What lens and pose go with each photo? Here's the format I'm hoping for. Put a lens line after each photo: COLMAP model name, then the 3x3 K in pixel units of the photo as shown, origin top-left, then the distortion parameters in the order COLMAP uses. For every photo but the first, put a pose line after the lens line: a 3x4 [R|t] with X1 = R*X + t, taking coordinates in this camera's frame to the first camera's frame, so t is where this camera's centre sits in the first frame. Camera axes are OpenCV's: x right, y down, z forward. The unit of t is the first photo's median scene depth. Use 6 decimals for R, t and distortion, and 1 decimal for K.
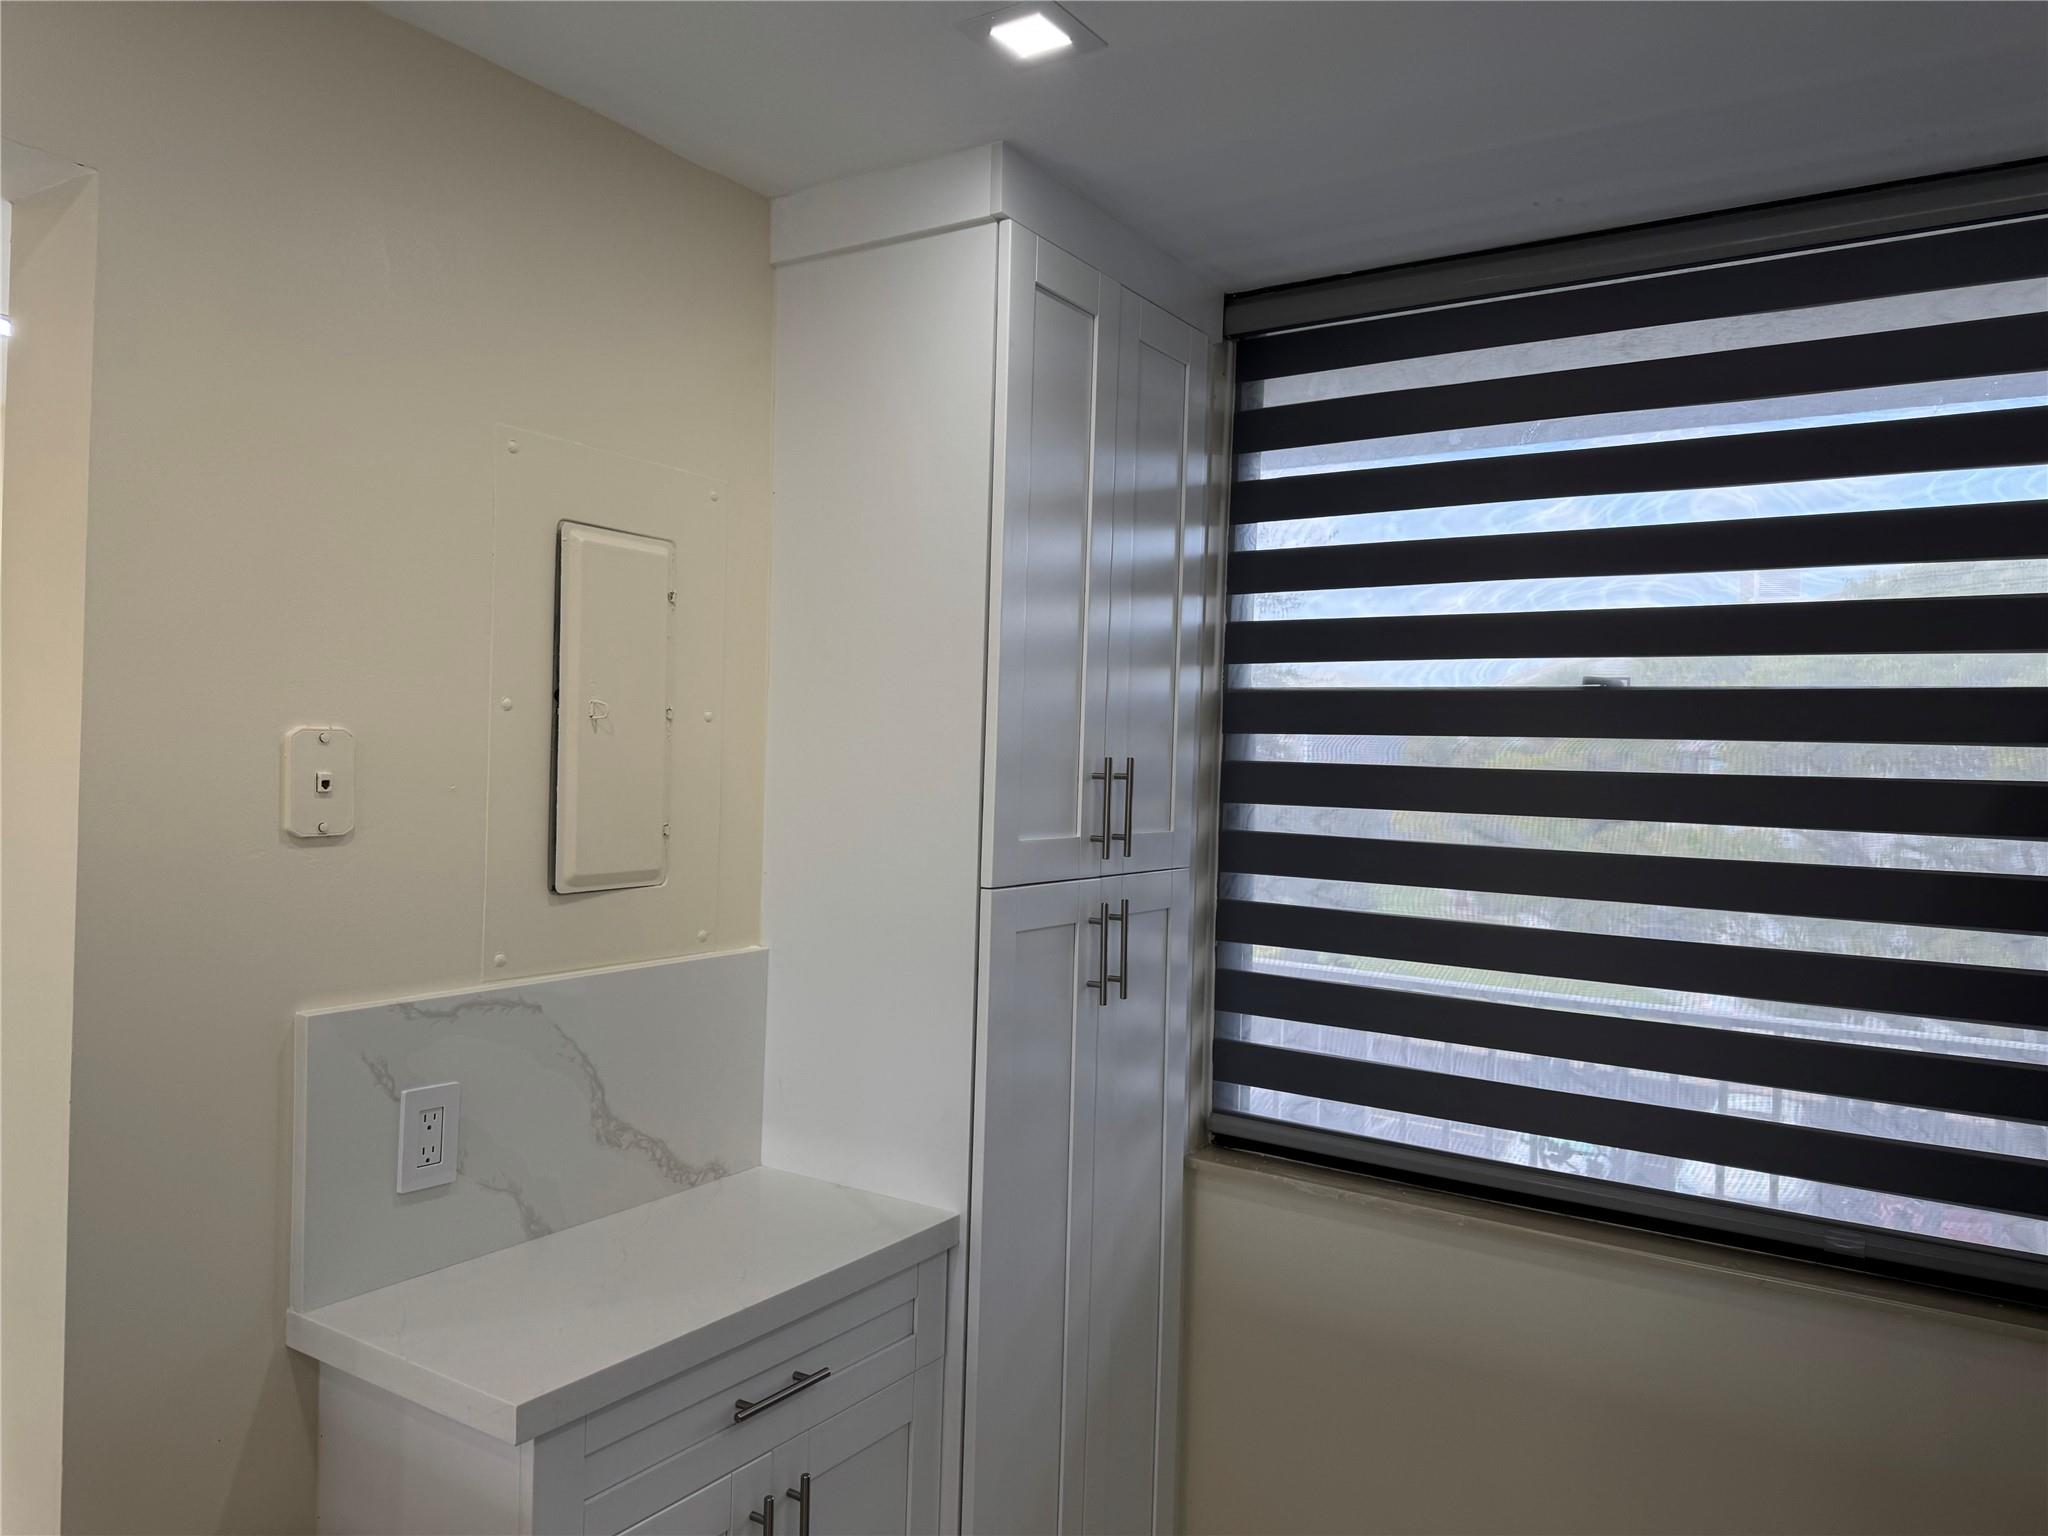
lens RADIAL K [[1443.2, 0, 1024.0], [0, 1443.2, 768.0], [0, 0, 1]] dist [0.152375, -0.232495]
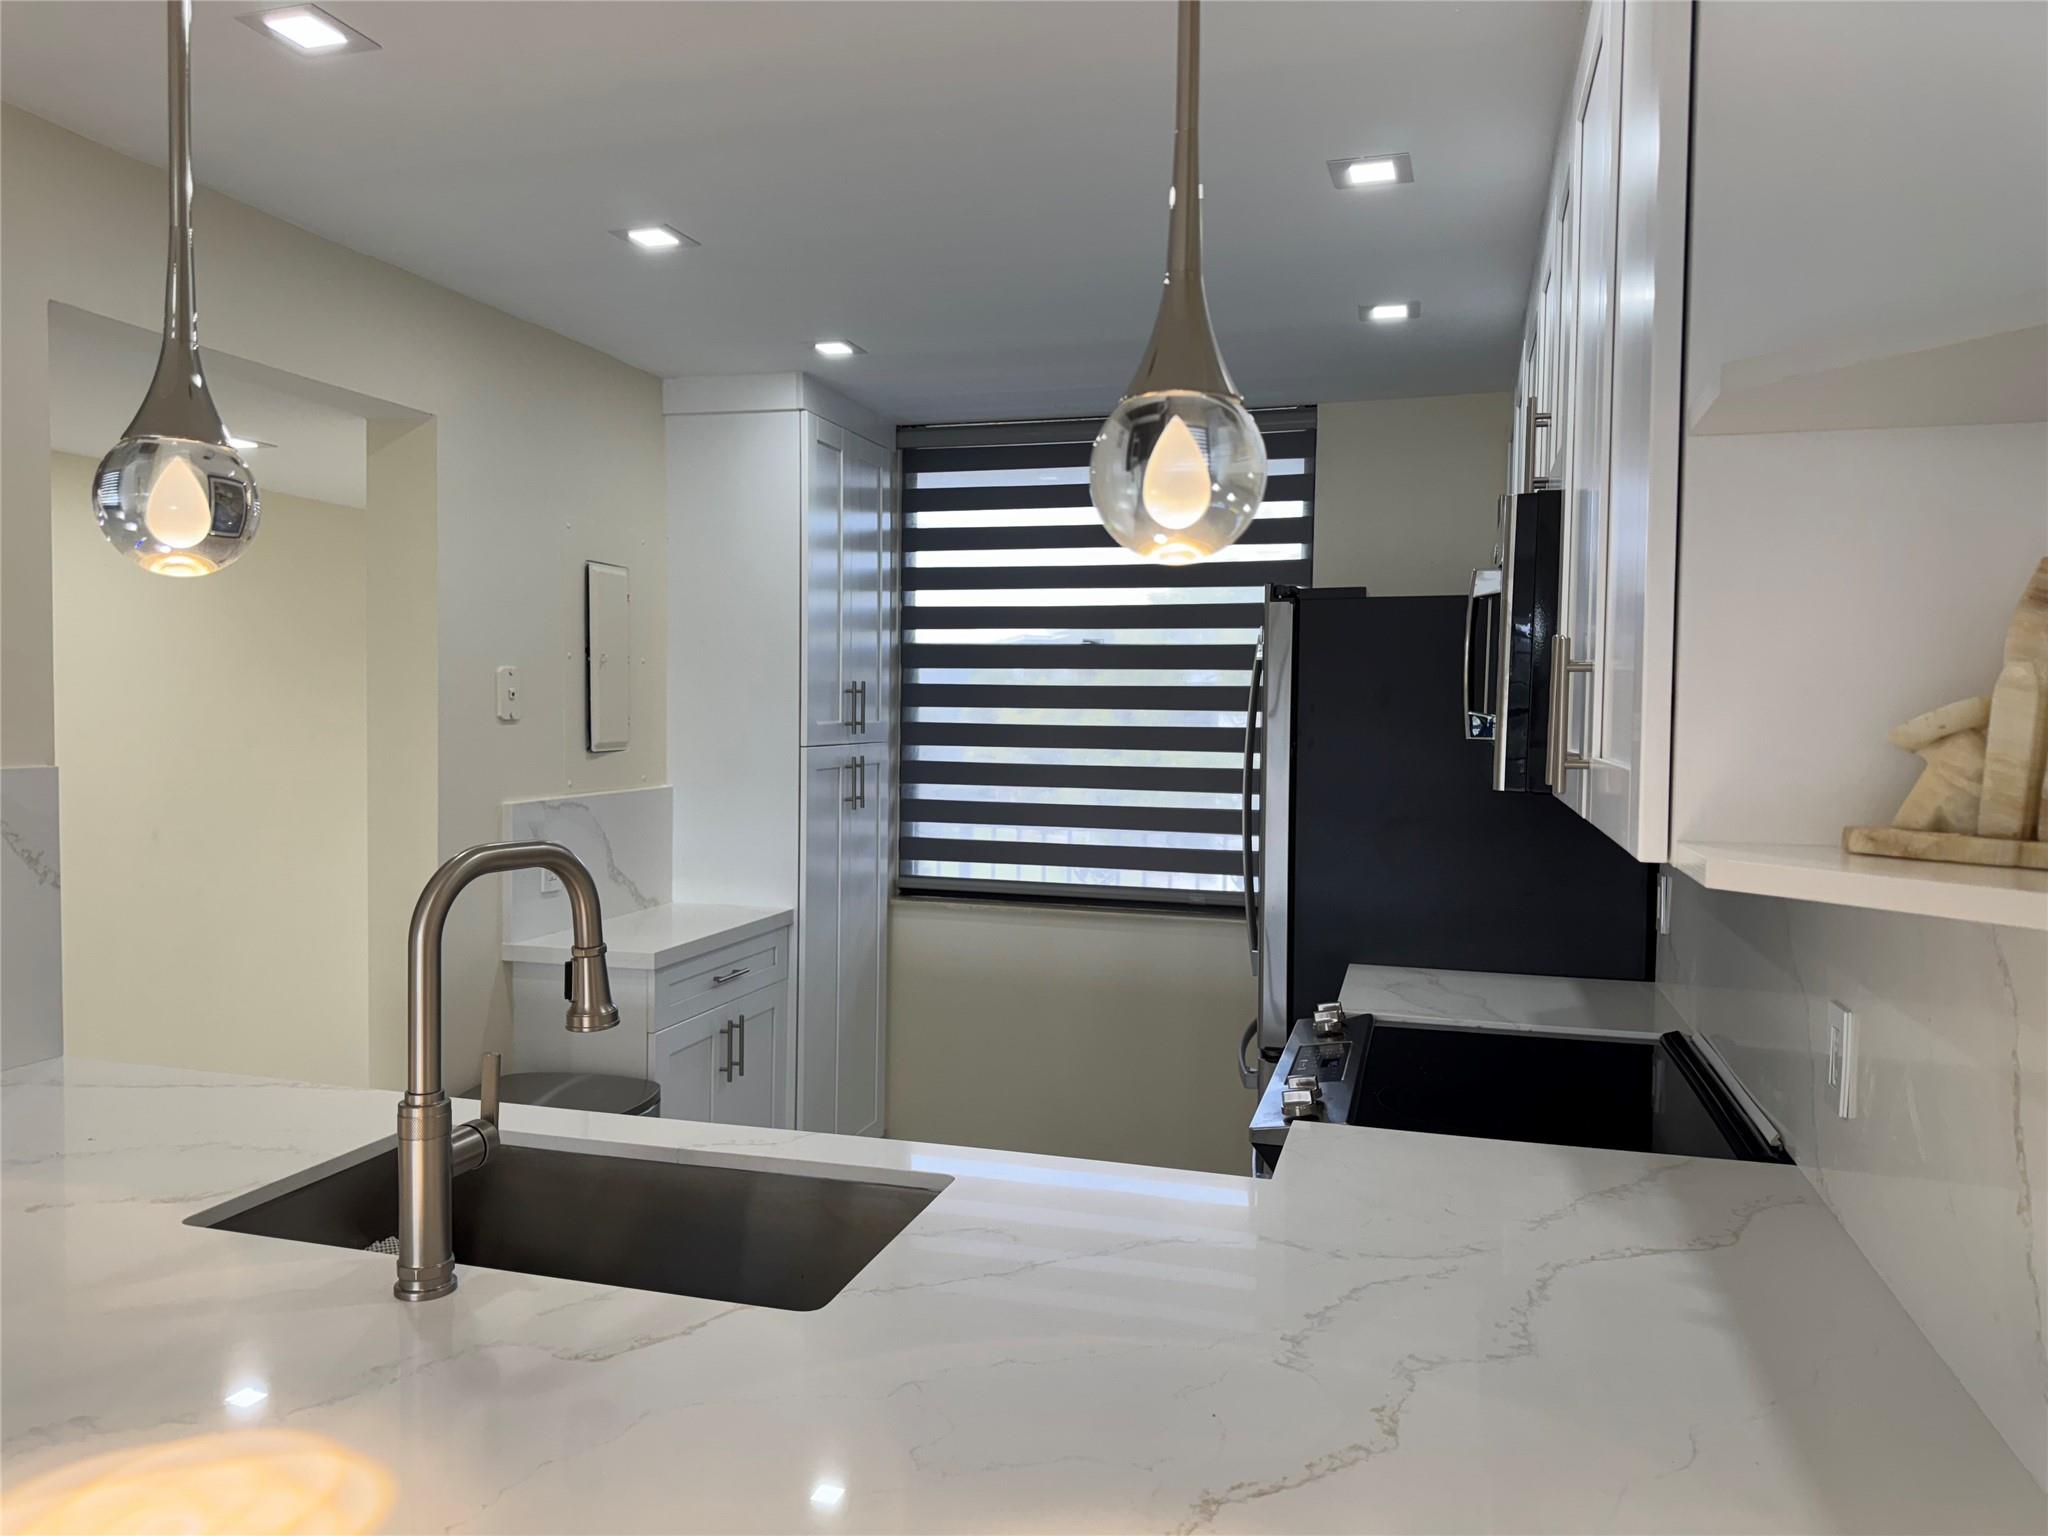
lens RADIAL K [[1443.2, 0, 1024.0], [0, 1443.2, 768.0], [0, 0, 1]] dist [0.152375, -0.232495]
pose [[0.955410, -0.030088, 0.293746, -0.289937], [0.017759, 0.998849, 0.044552, 0.025970], [-0.294749, -0.037349, 0.954845, -0.894356]]
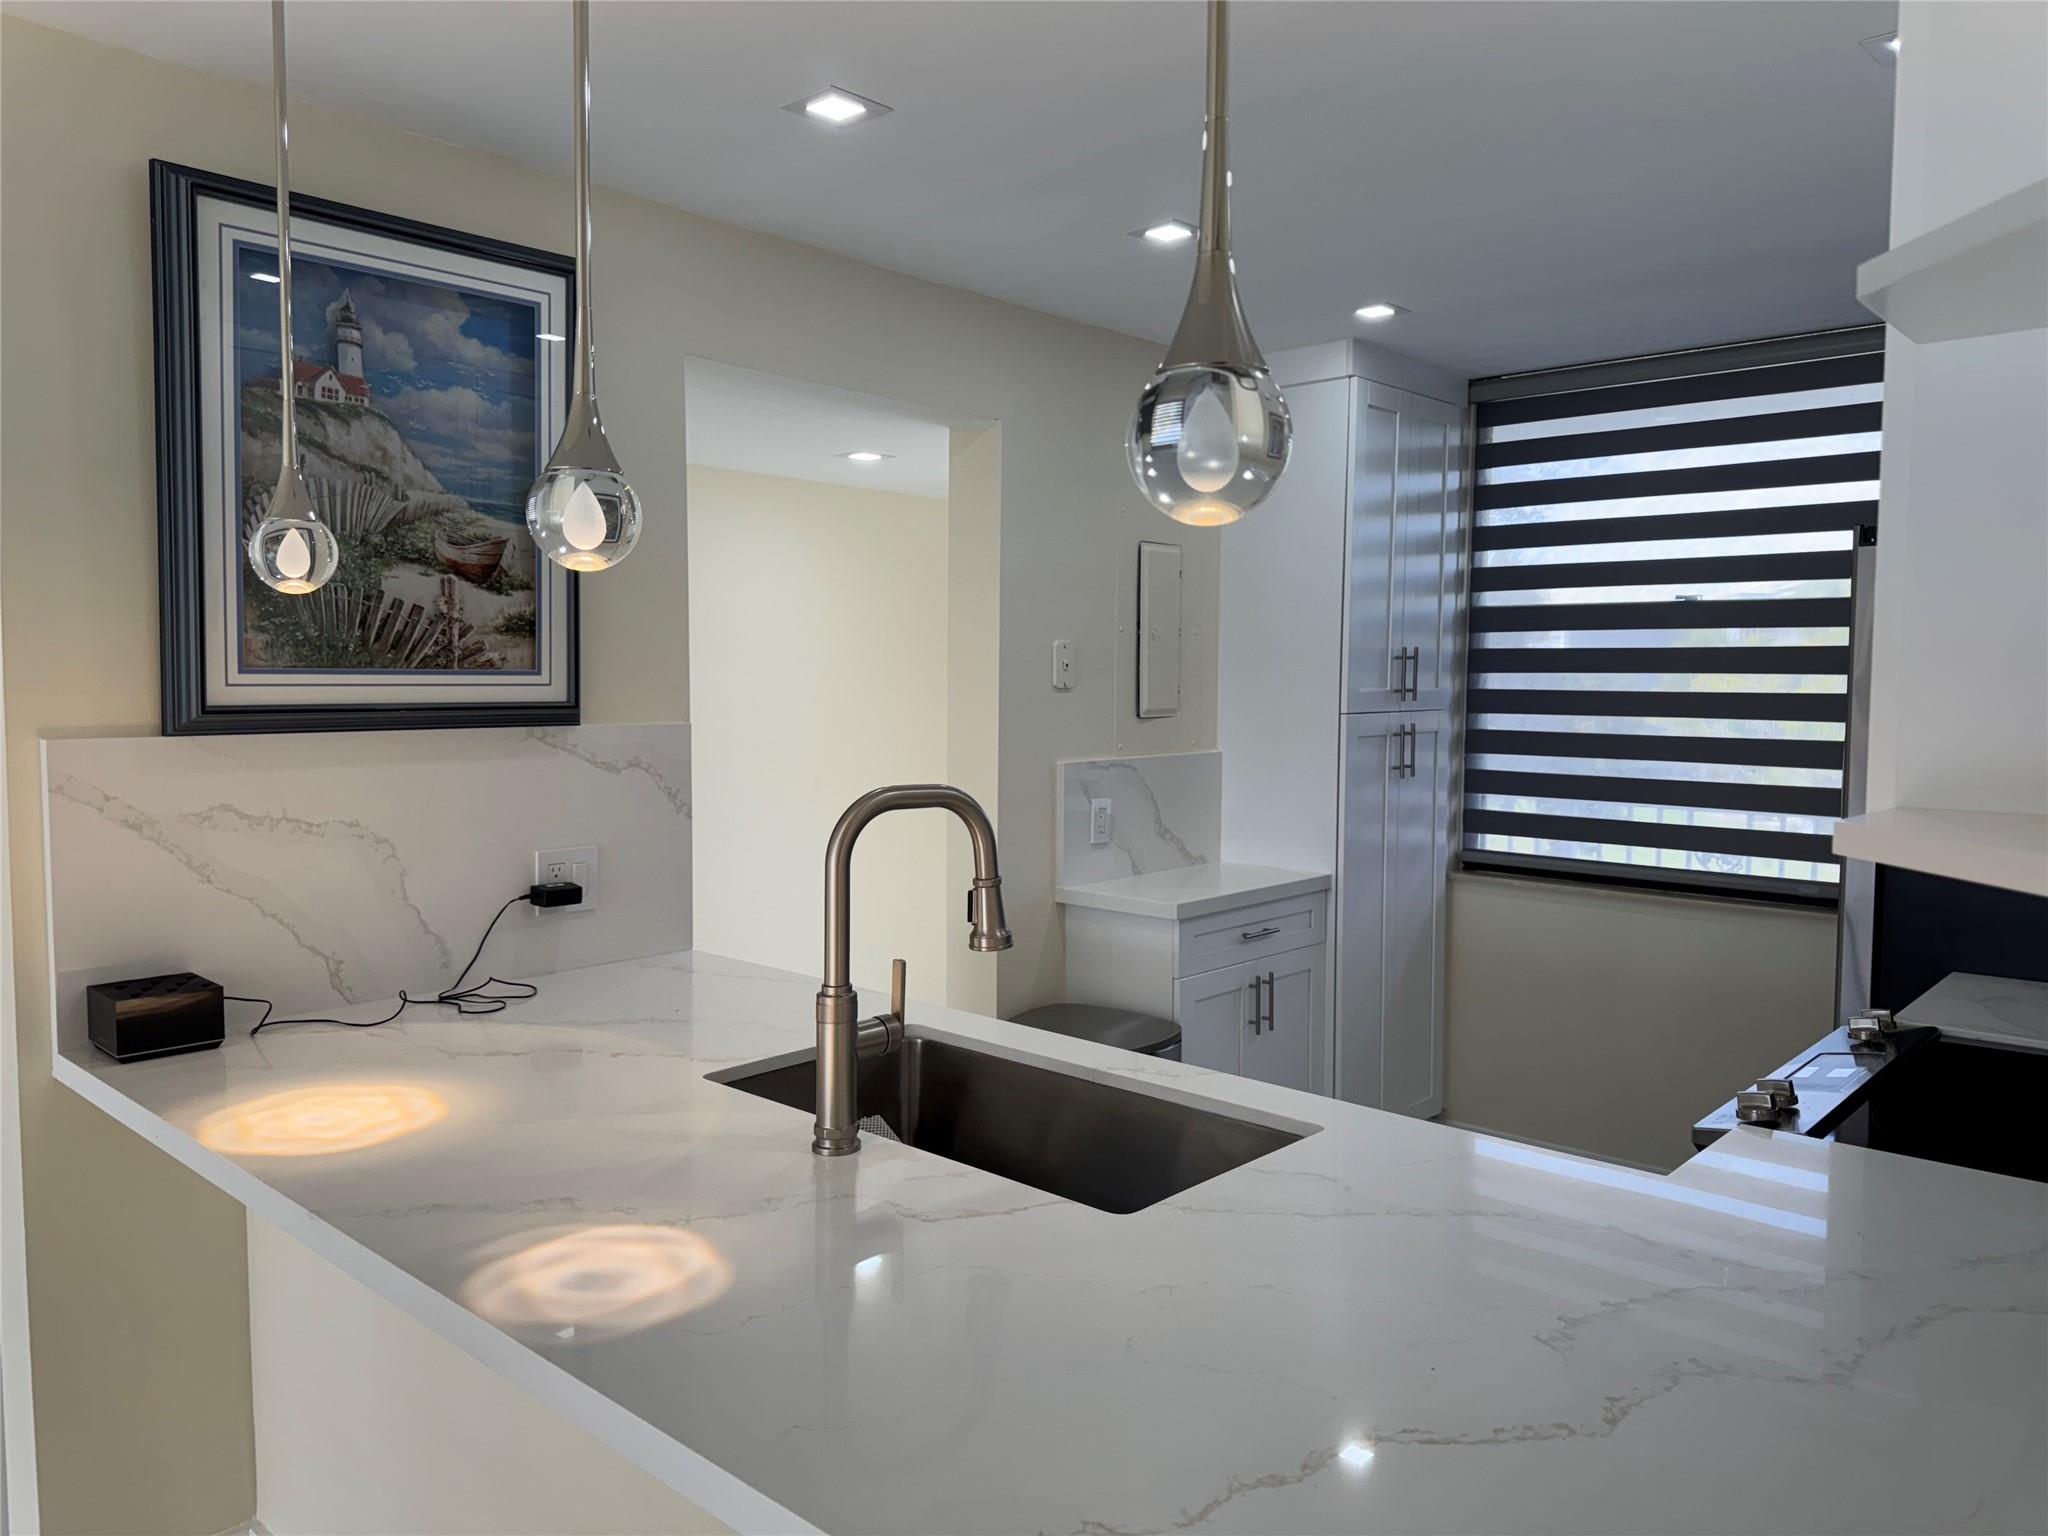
lens RADIAL K [[1455.3, 0, 1042.5], [0, 1455.3, 765.8], [0, 0, 1]] dist [0.181165, -0.241118]
pose [[0.988970, -0.013564, -0.147496, -0.125807], [0.021545, 0.998381, 0.052647, 0.035192], [0.146543, -0.055244, 0.987660, -0.961169]]
